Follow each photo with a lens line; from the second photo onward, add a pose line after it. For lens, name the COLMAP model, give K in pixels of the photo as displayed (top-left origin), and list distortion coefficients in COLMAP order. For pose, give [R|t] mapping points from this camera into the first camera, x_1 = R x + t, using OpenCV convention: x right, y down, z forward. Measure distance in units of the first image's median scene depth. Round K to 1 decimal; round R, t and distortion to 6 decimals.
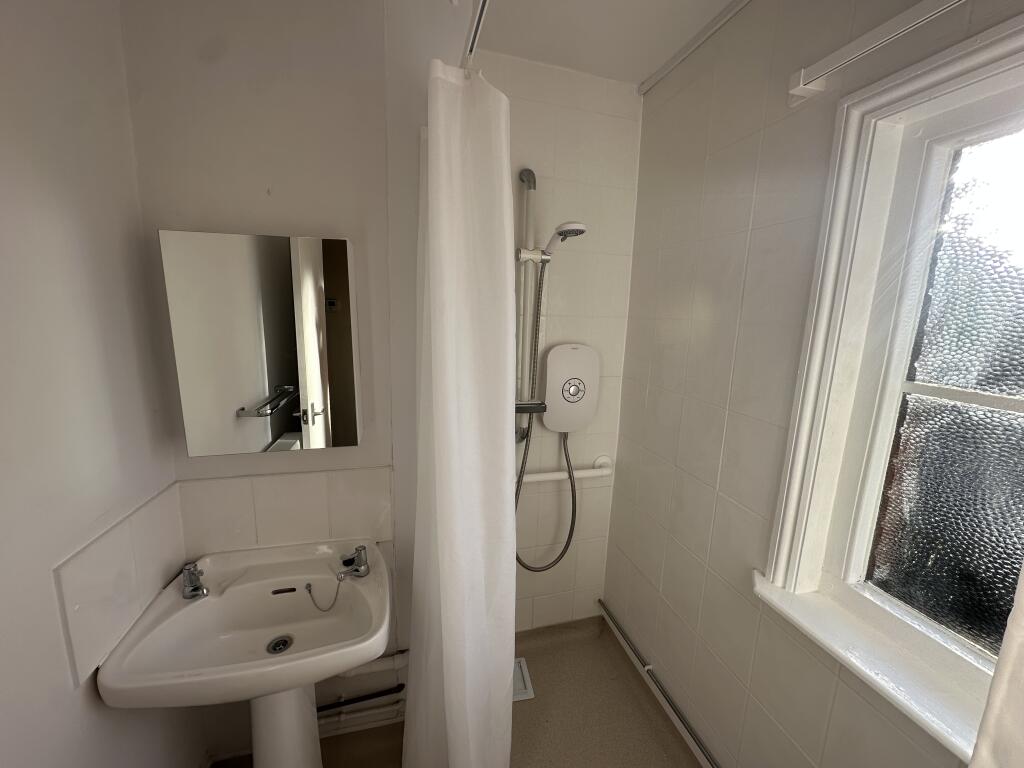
lens RADIAL K [[405.9, 0, 512.3], [0, 405.9, 383.4], [0, 0, 1]] dist [0.000721, -0.000634]
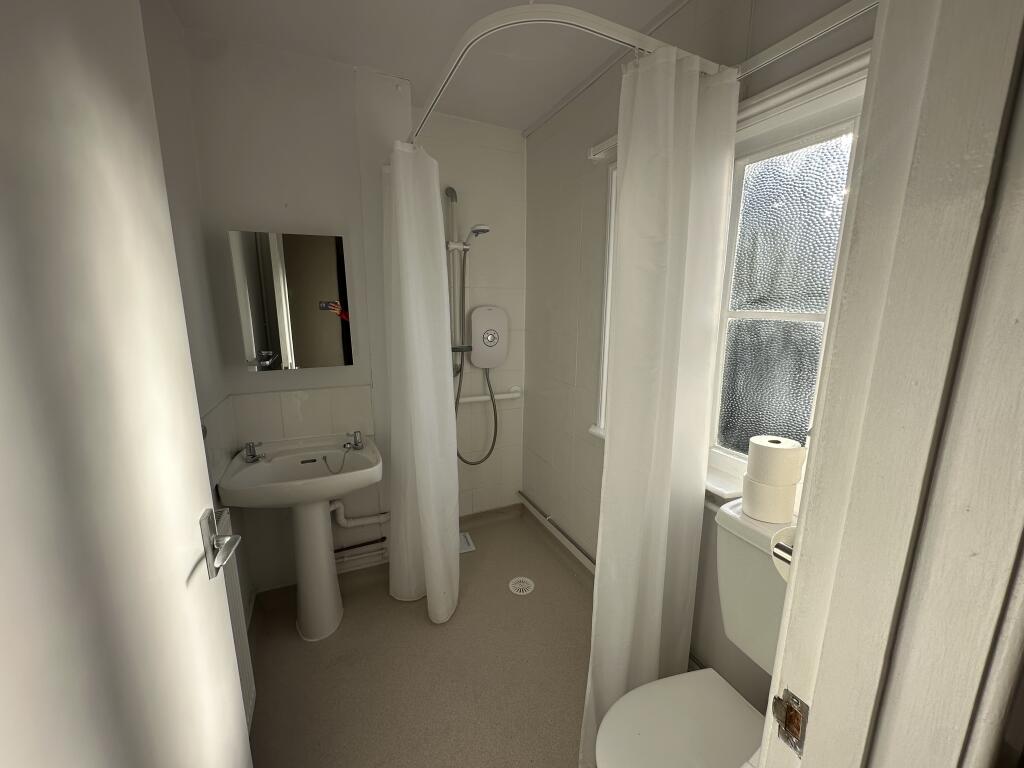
lens RADIAL K [[405.9, 0, 511.5], [0, 405.9, 384.0], [0, 0, 1]] dist [0.000721, -0.000634]
pose [[0.987012, -0.054661, 0.151064, -0.006334], [0.051679, 0.998385, 0.023604, 0.157668], [-0.152110, -0.015491, 0.988242, -0.485632]]
